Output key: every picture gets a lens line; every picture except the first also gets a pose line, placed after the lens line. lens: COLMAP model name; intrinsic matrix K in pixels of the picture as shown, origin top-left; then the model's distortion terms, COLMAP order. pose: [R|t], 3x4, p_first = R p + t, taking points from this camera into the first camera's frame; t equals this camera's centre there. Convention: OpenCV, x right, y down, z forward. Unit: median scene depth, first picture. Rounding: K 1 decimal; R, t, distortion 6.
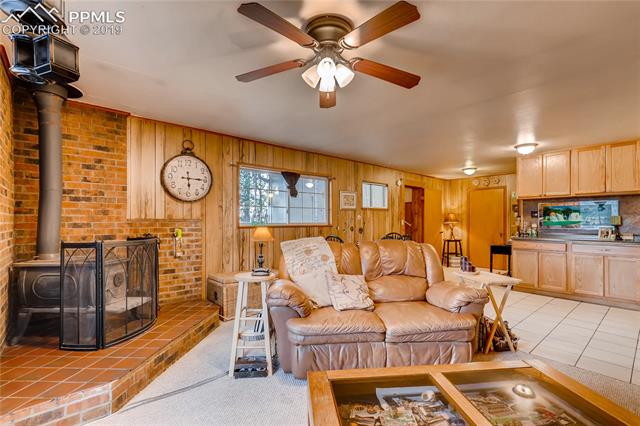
lens RADIAL K [[290.2, 0, 319.4], [0, 290.2, 221.9], [0, 0, 1]] dist [-0.000101, 0.000153]
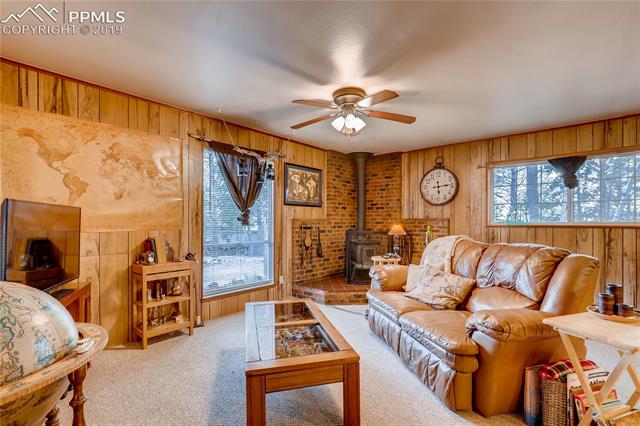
lens RADIAL K [[301.4, 0, 320.0], [0, 301.4, 213.0], [0, 0, 1]] dist [-0.000178, 0.000020]
pose [[0.150688, -0.022523, -0.988325, 0.778617], [0.003550, 0.999746, -0.022242, -0.006437], [0.988575, -0.000157, 0.150730, 0.282606]]
